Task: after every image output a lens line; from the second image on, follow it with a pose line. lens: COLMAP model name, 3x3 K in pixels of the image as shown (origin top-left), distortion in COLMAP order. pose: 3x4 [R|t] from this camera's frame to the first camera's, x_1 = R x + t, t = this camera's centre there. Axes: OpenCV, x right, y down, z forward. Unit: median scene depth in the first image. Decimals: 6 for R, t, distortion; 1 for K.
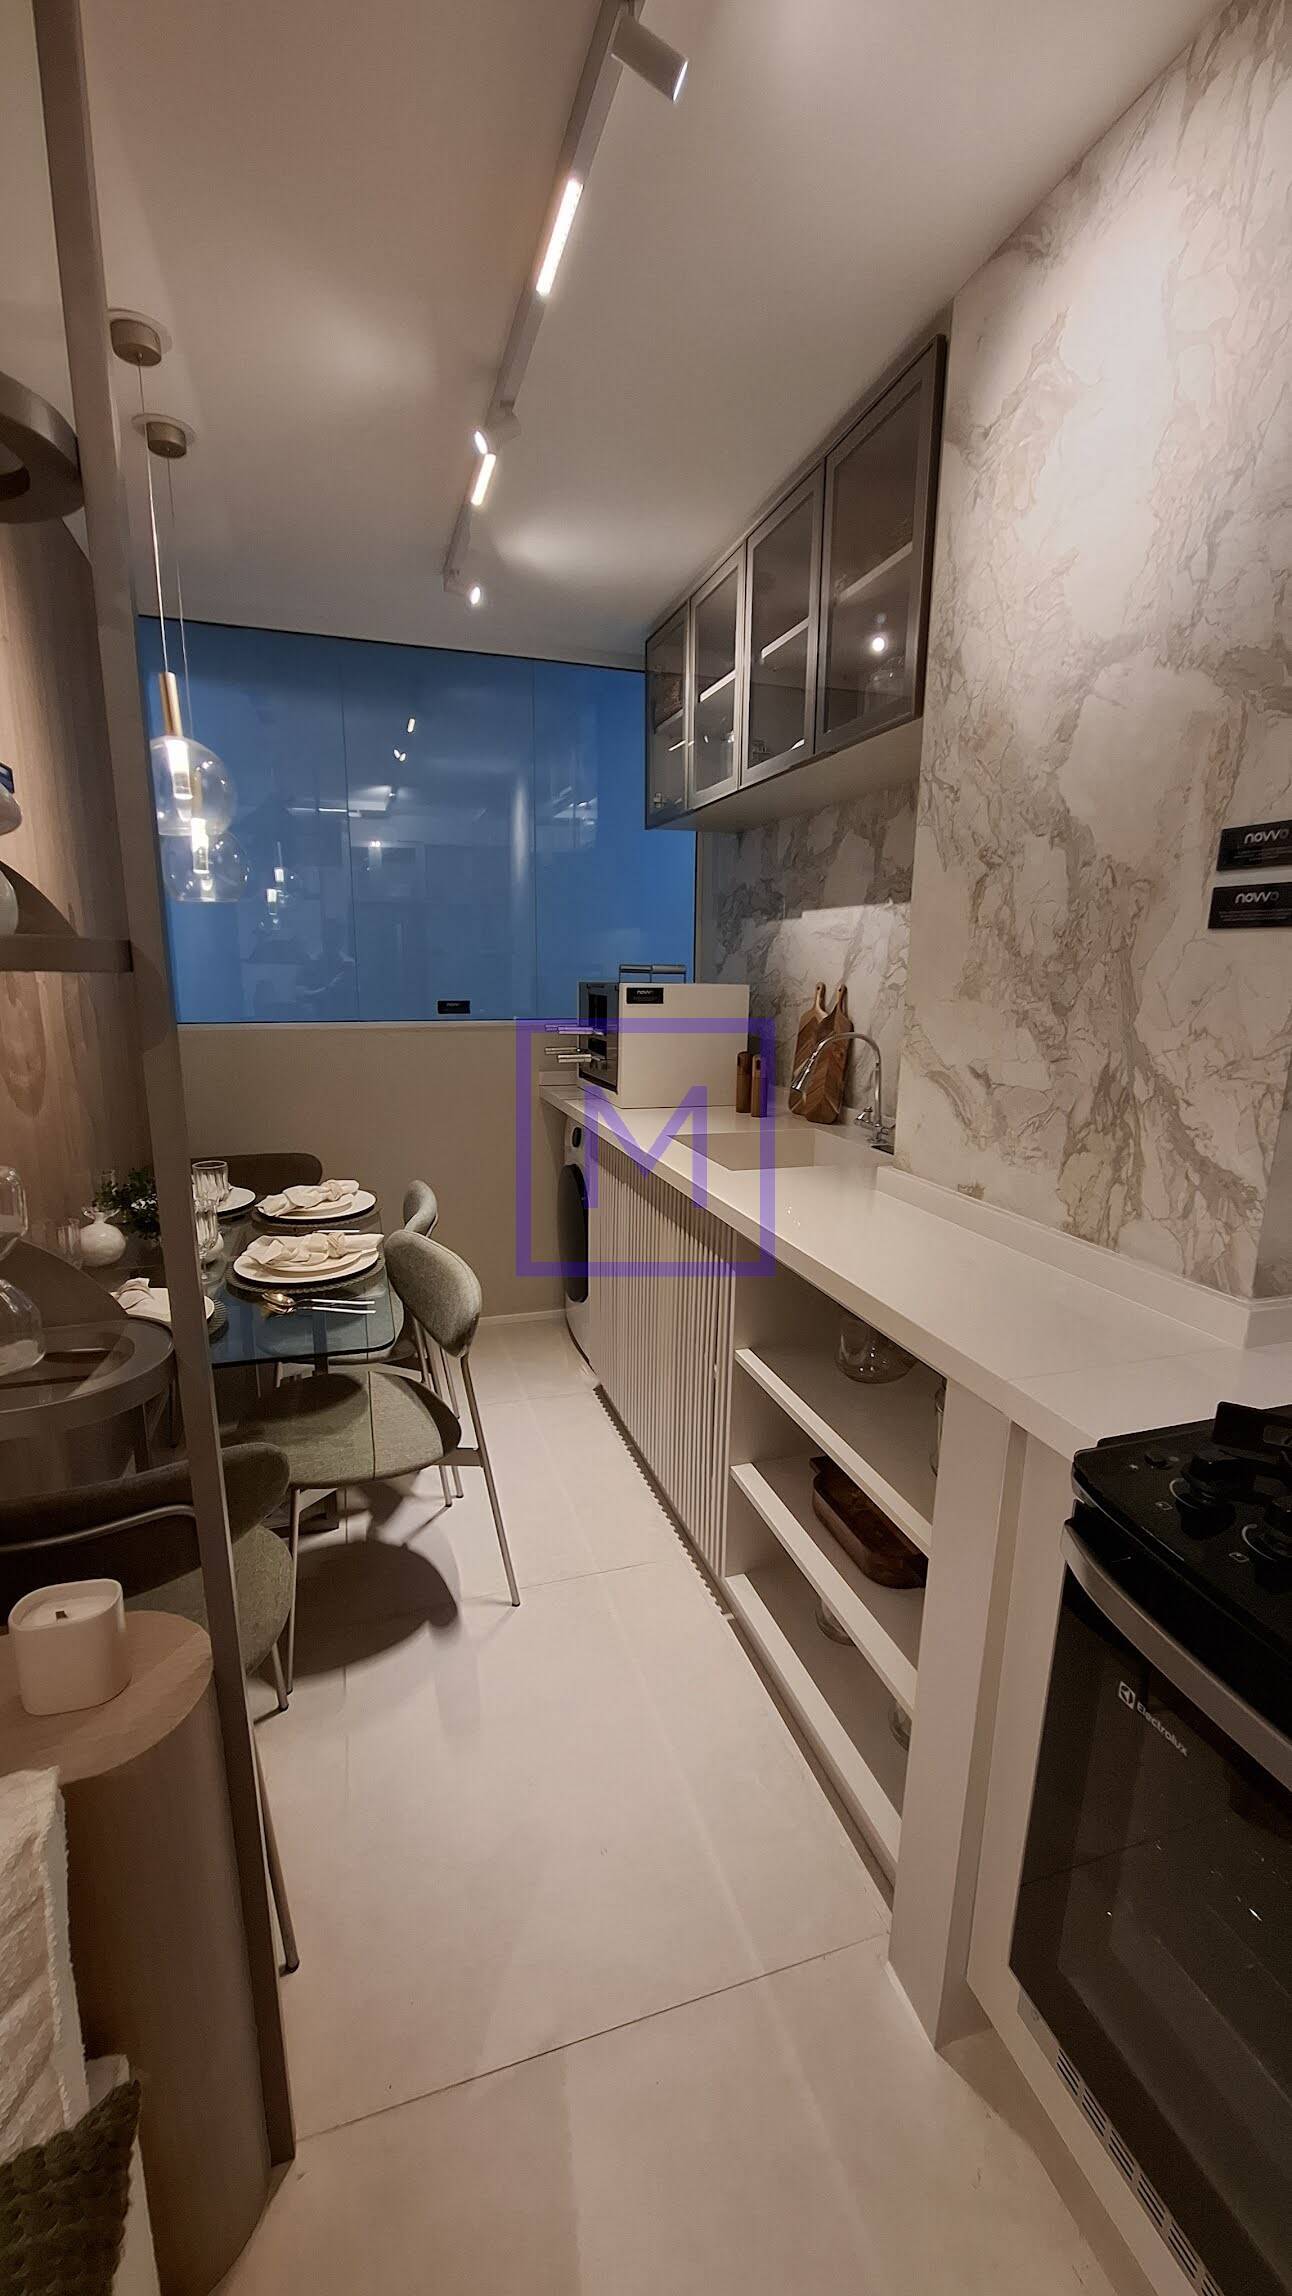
lens RADIAL K [[910.0, 0, 644.4], [0, 910.0, 1154.1], [0, 0, 1]] dist [-0.000418, 0.000901]
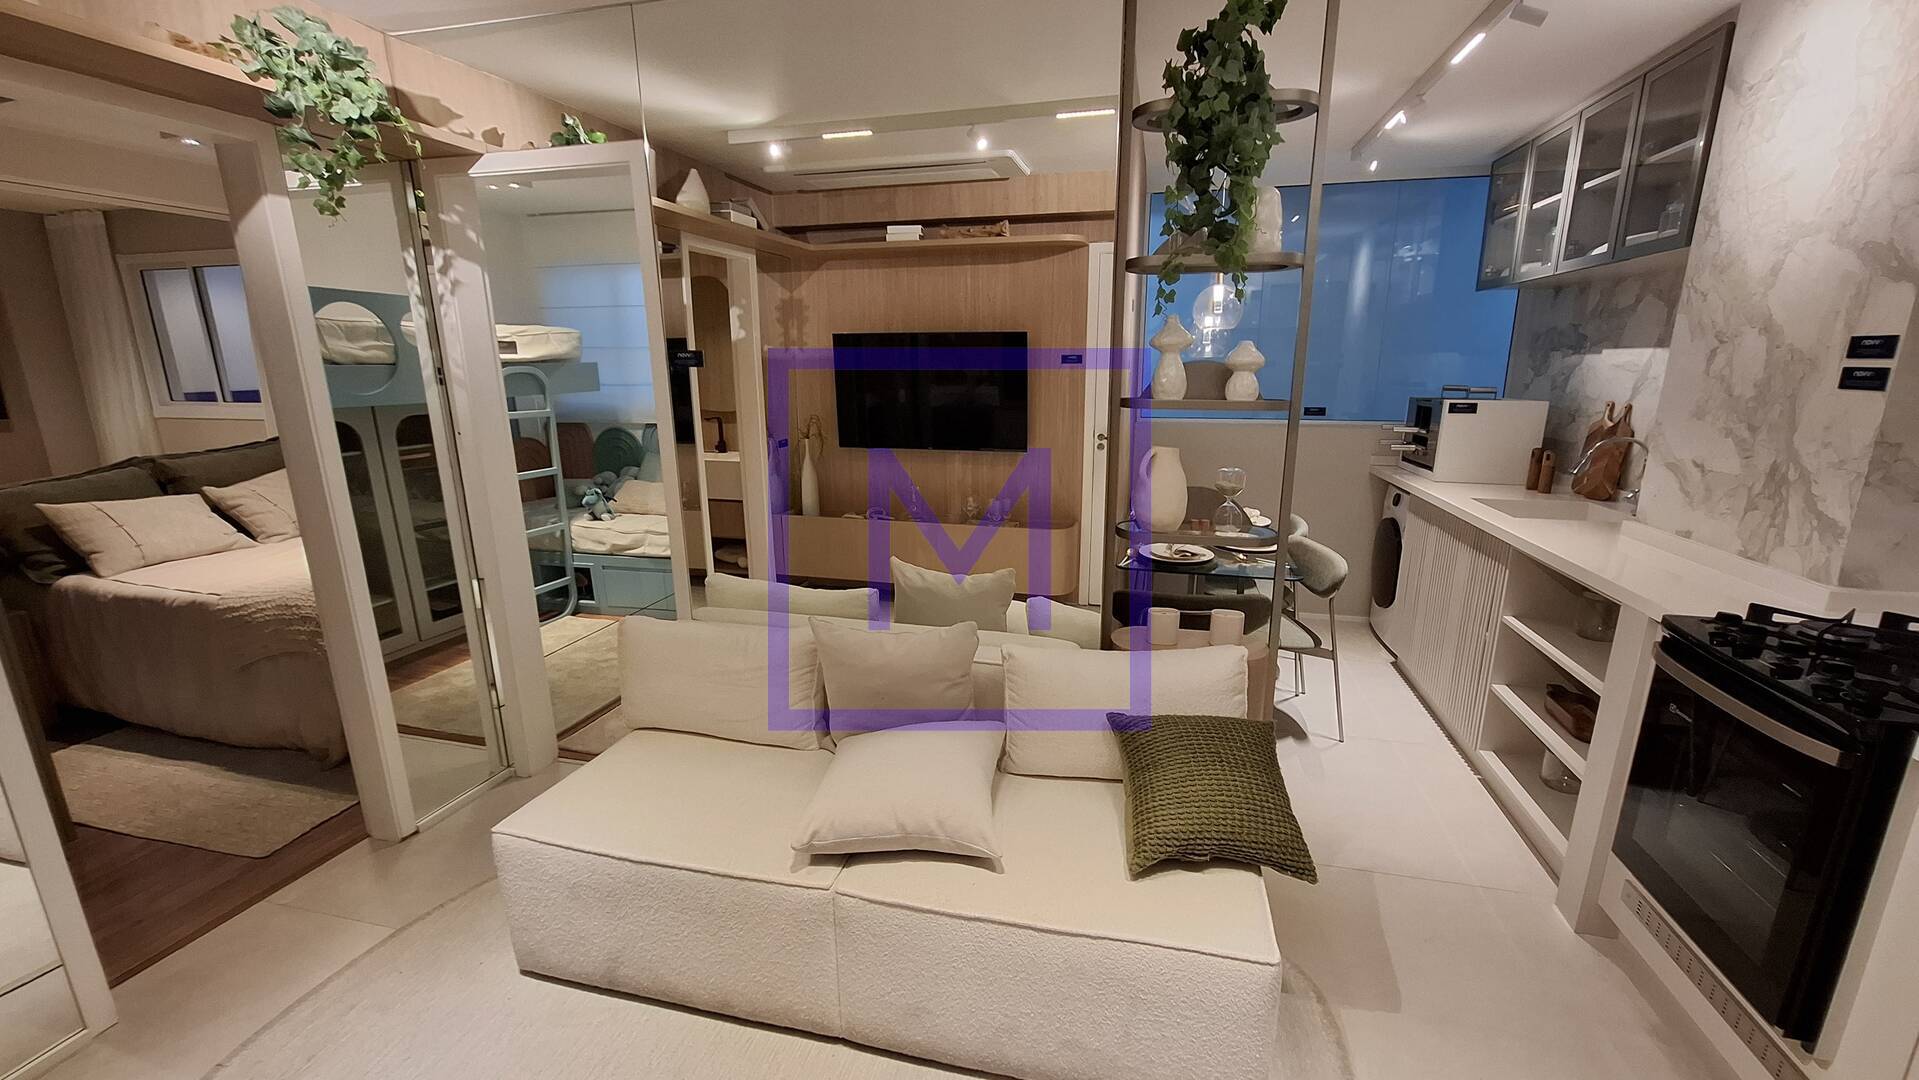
lens RADIAL K [[760.6, 0, 971.9], [0, 760.6, 542.4], [0, 0, 1]] dist [-0.000418, 0.000901]
pose [[0.853957, 0.107150, -0.509191, -0.049205], [-0.095446, 0.994221, 0.049145, 0.113931], [0.511514, 0.006633, 0.859249, -0.898312]]
